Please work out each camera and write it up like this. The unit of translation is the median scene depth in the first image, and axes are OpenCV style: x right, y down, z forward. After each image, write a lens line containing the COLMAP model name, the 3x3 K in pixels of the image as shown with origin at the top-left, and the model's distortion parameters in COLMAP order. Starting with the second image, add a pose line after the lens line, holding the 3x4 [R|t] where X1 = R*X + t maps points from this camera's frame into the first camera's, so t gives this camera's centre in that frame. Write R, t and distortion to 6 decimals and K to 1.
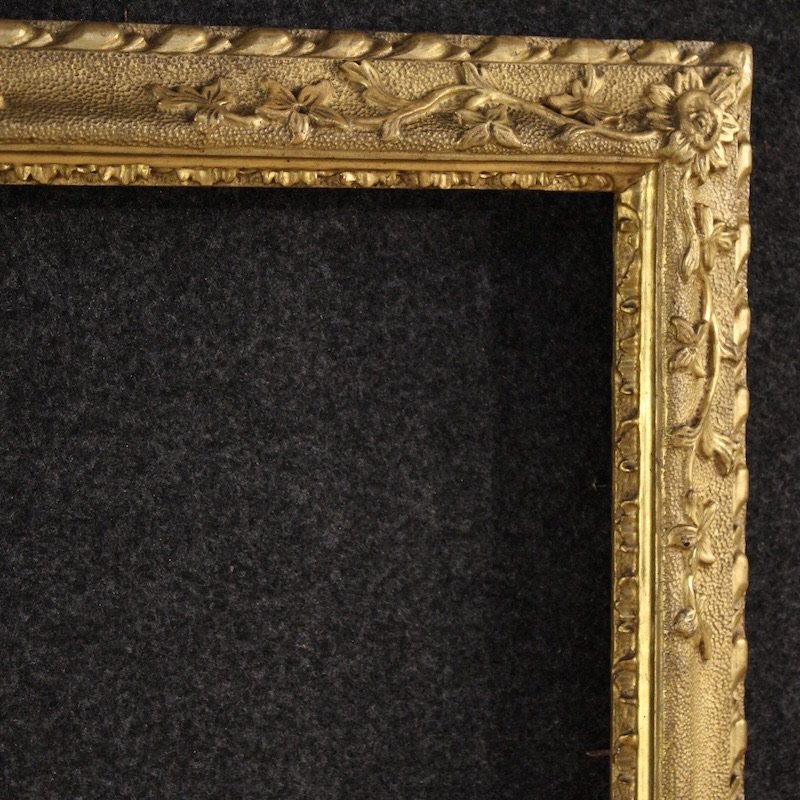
lens RADIAL K [[2512.4, 0, 401.2], [0, 2512.4, 400.6], [0, 0, 1]] dist [0.088039, 0.000000]
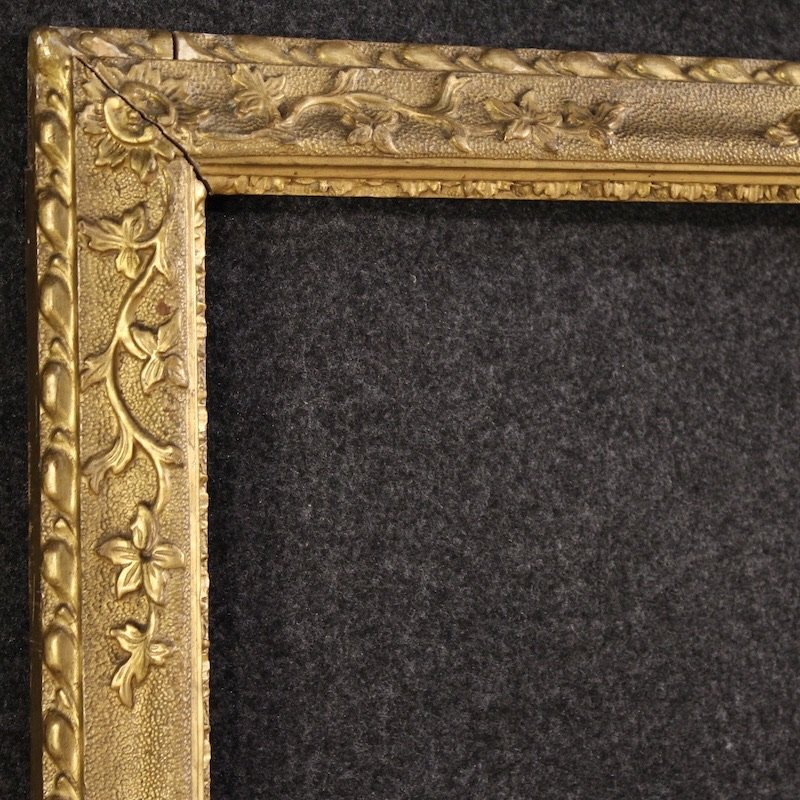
lens RADIAL K [[2660.1, 0, 399.2], [0, 2660.1, 399.3], [0, 0, 1]] dist [0.139475, 0.000000]
pose [[0.978588, -0.011785, 0.205490, -0.373559], [0.012708, 0.999914, -0.003172, 0.003318], [-0.205435, 0.005715, 0.978654, -0.101776]]
